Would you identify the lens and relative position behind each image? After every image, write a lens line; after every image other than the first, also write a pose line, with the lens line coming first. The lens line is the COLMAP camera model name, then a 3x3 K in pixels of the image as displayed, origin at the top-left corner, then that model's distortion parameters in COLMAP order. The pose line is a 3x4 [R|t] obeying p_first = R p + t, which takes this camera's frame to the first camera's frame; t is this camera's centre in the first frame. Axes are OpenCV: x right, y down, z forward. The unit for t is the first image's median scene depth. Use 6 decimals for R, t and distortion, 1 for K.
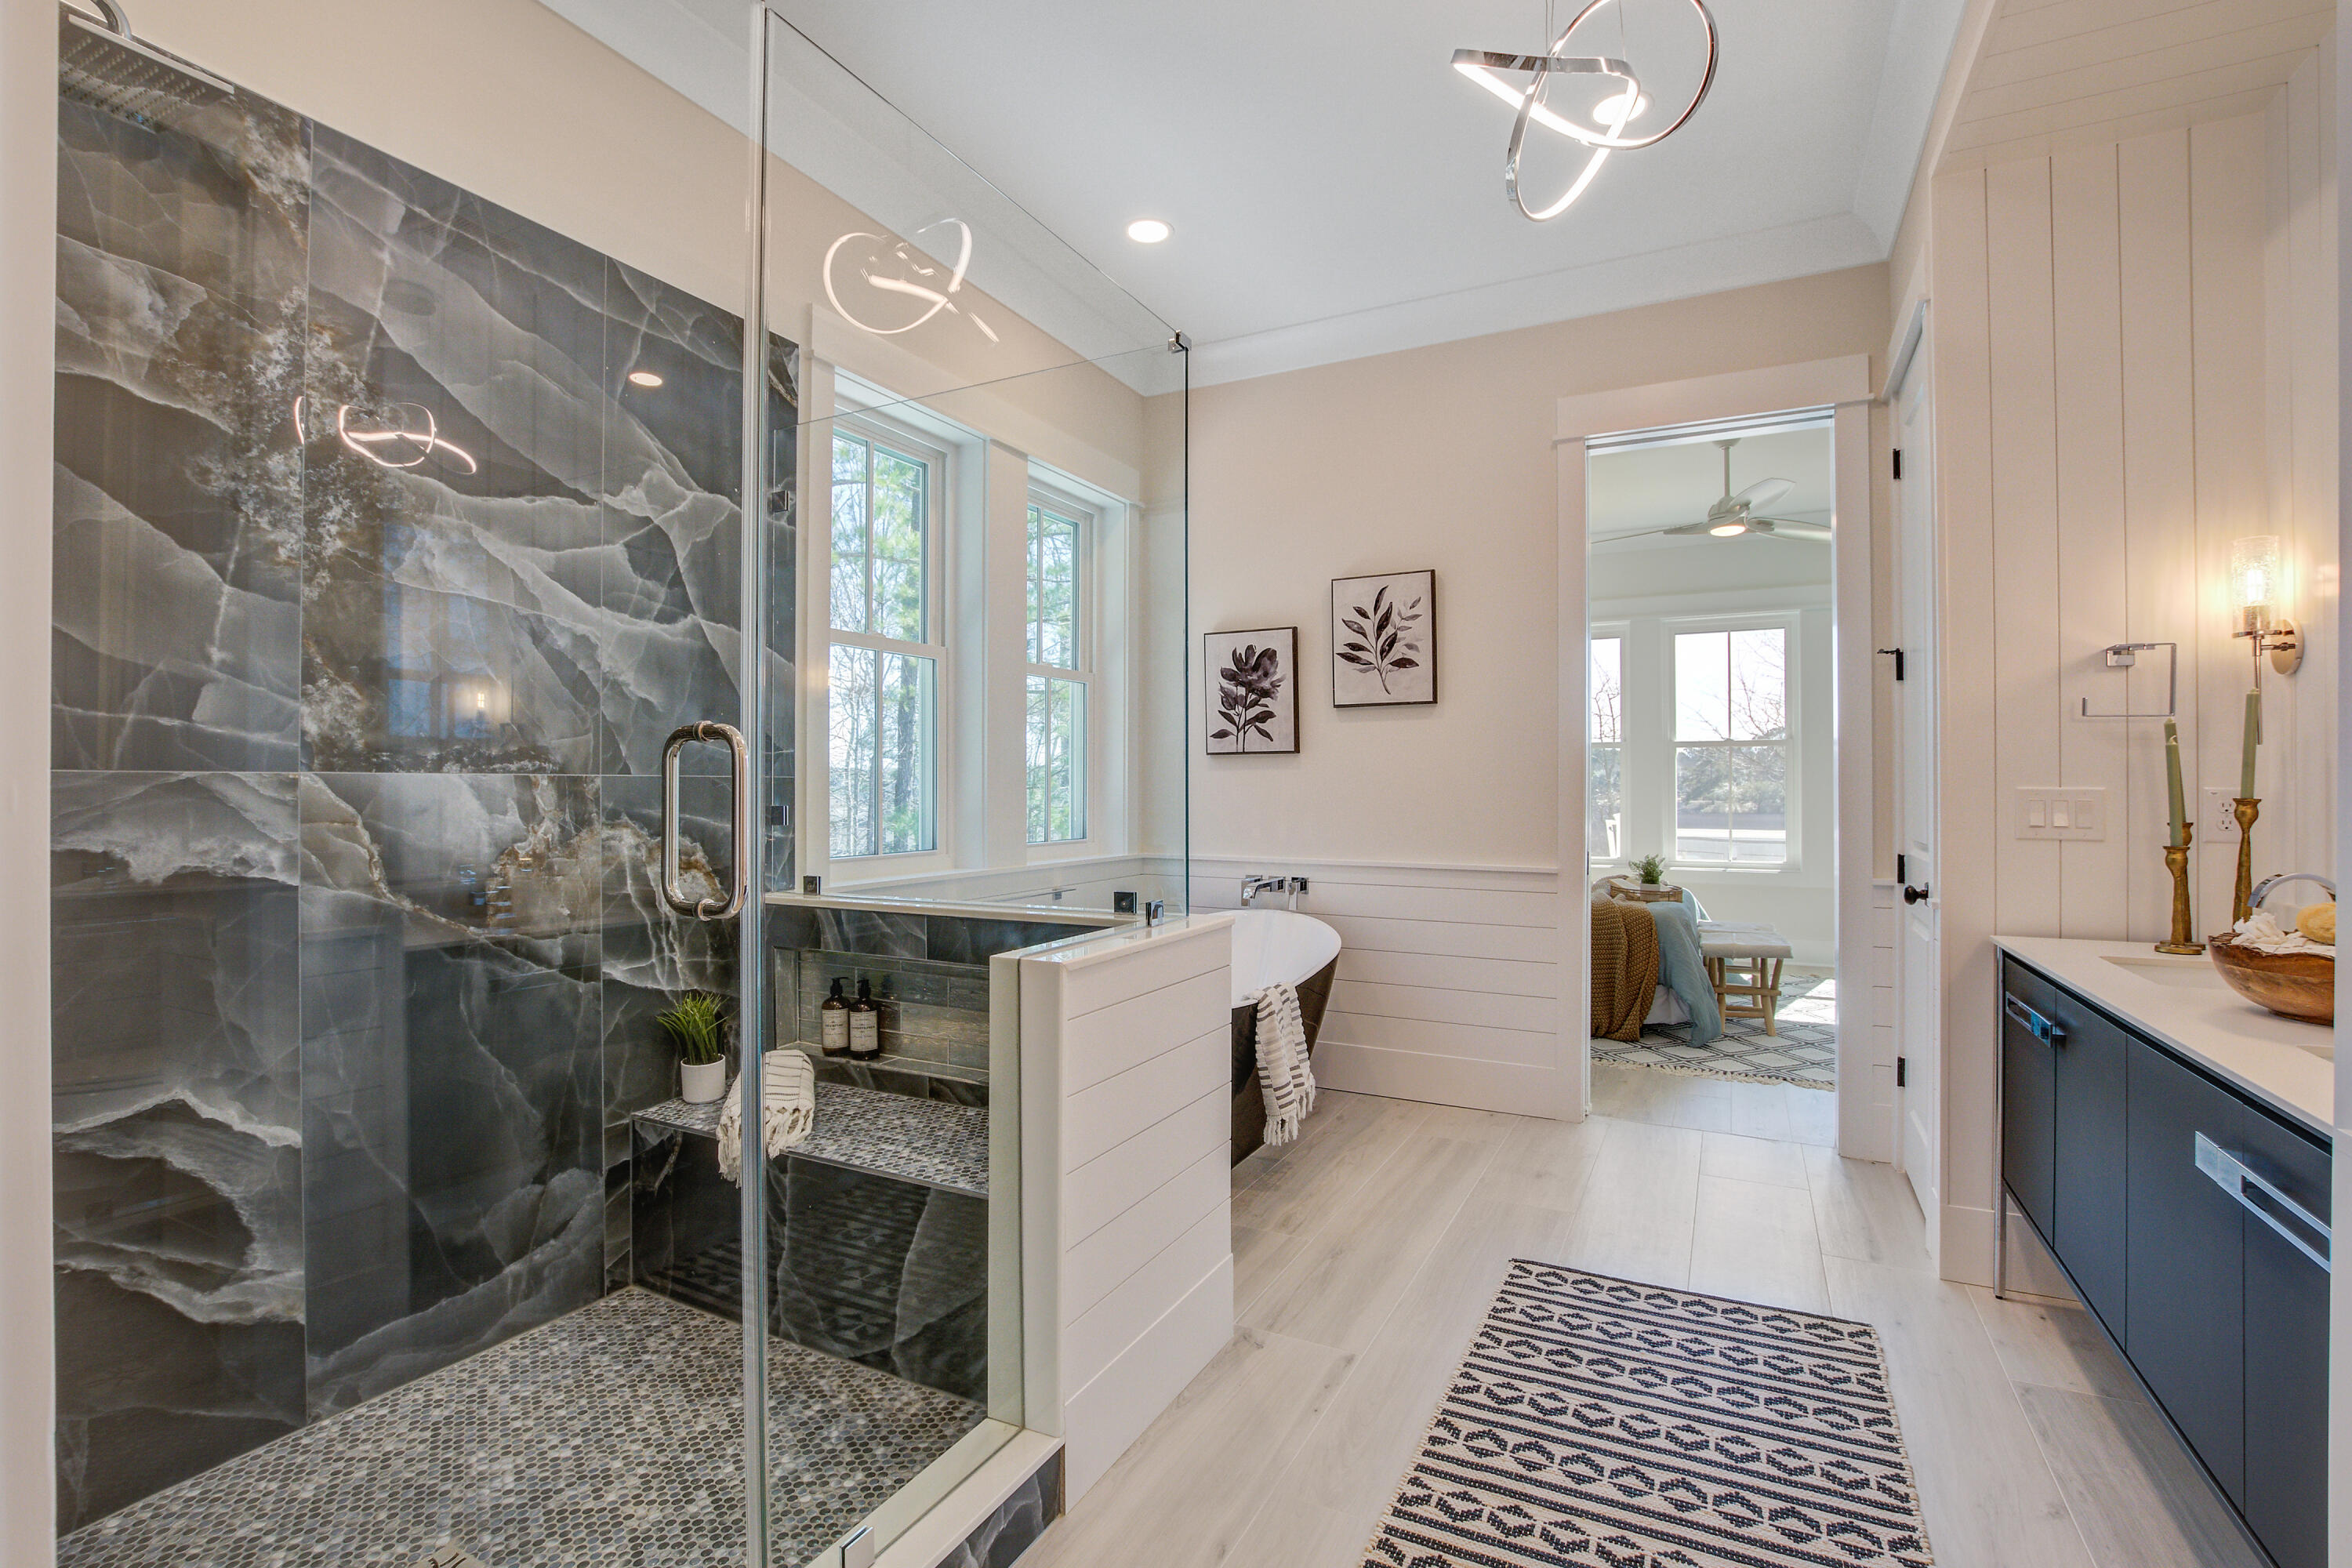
lens RADIAL K [[1050.1, 0, 1174.4], [0, 1050.1, 776.3], [0, 0, 1]] dist [-0.020347, 0.000183]
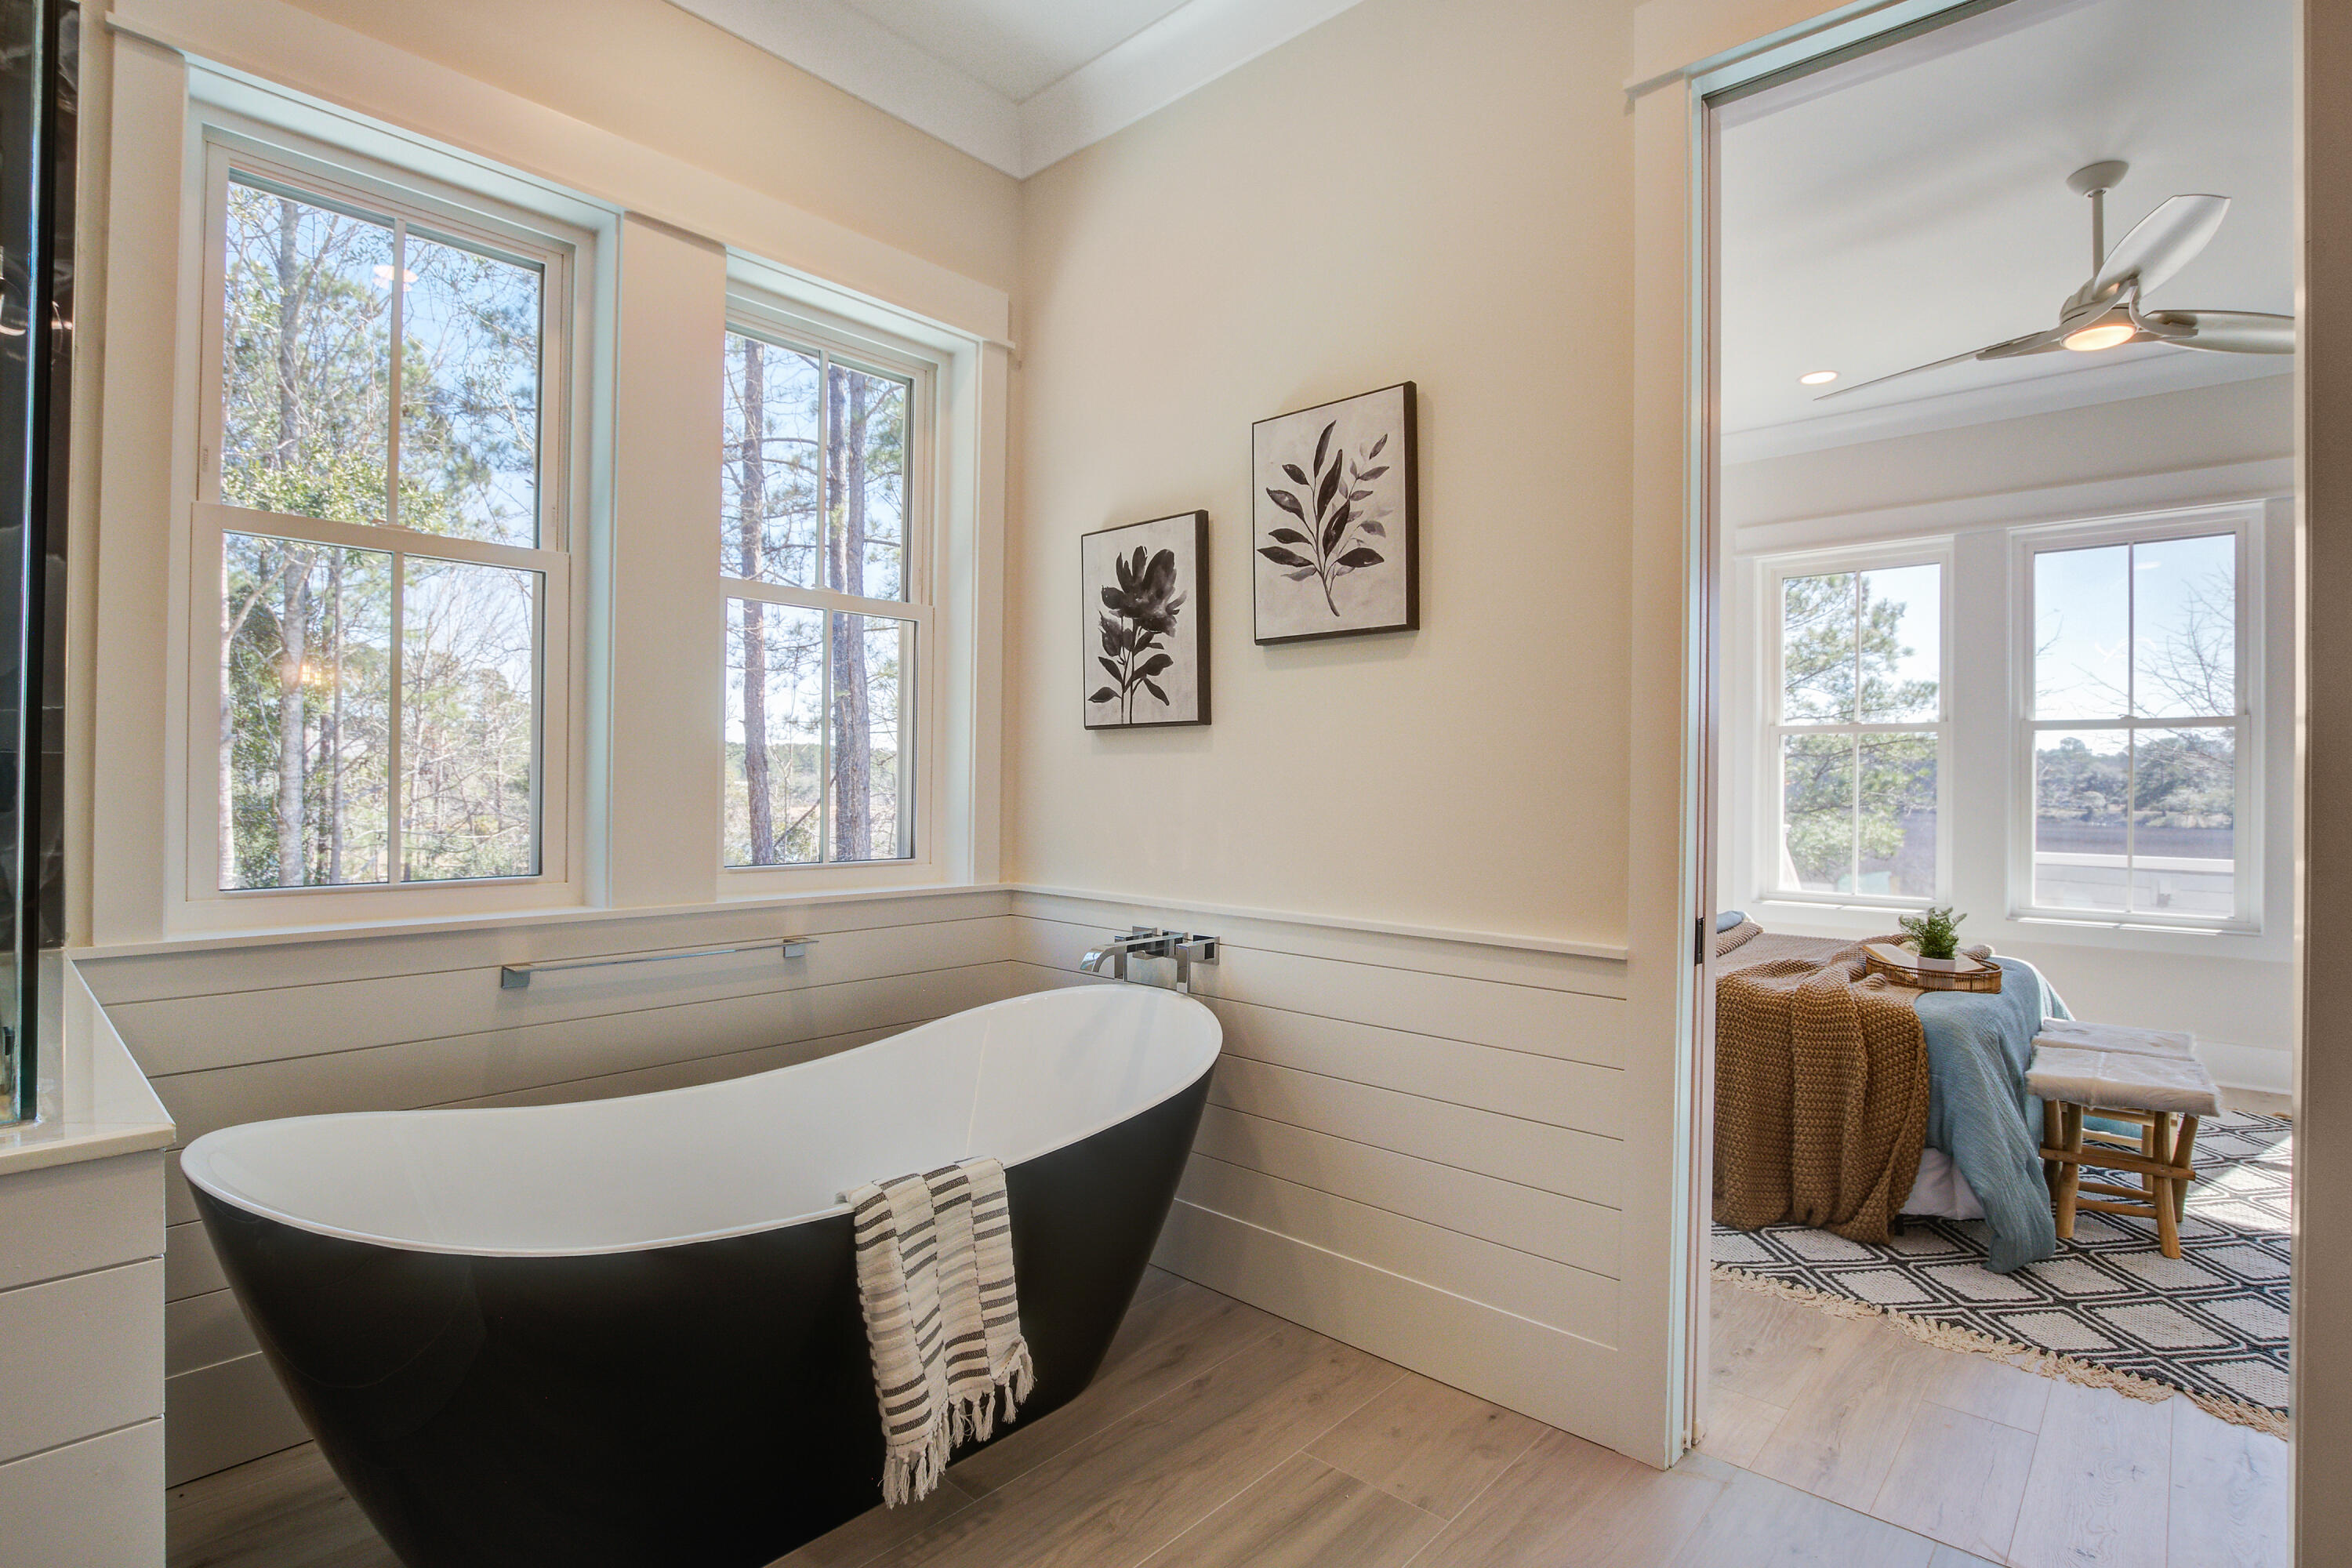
lens RADIAL K [[1130.0, 0, 1188.7], [0, 1130.0, 783.2], [0, 0, 1]] dist [-0.010302, -0.001492]
pose [[0.971194, 0.007344, -0.238175, 0.206050], [-0.005864, 0.999959, 0.006924, 0.004056], [0.238216, -0.005328, 0.971197, 0.304869]]
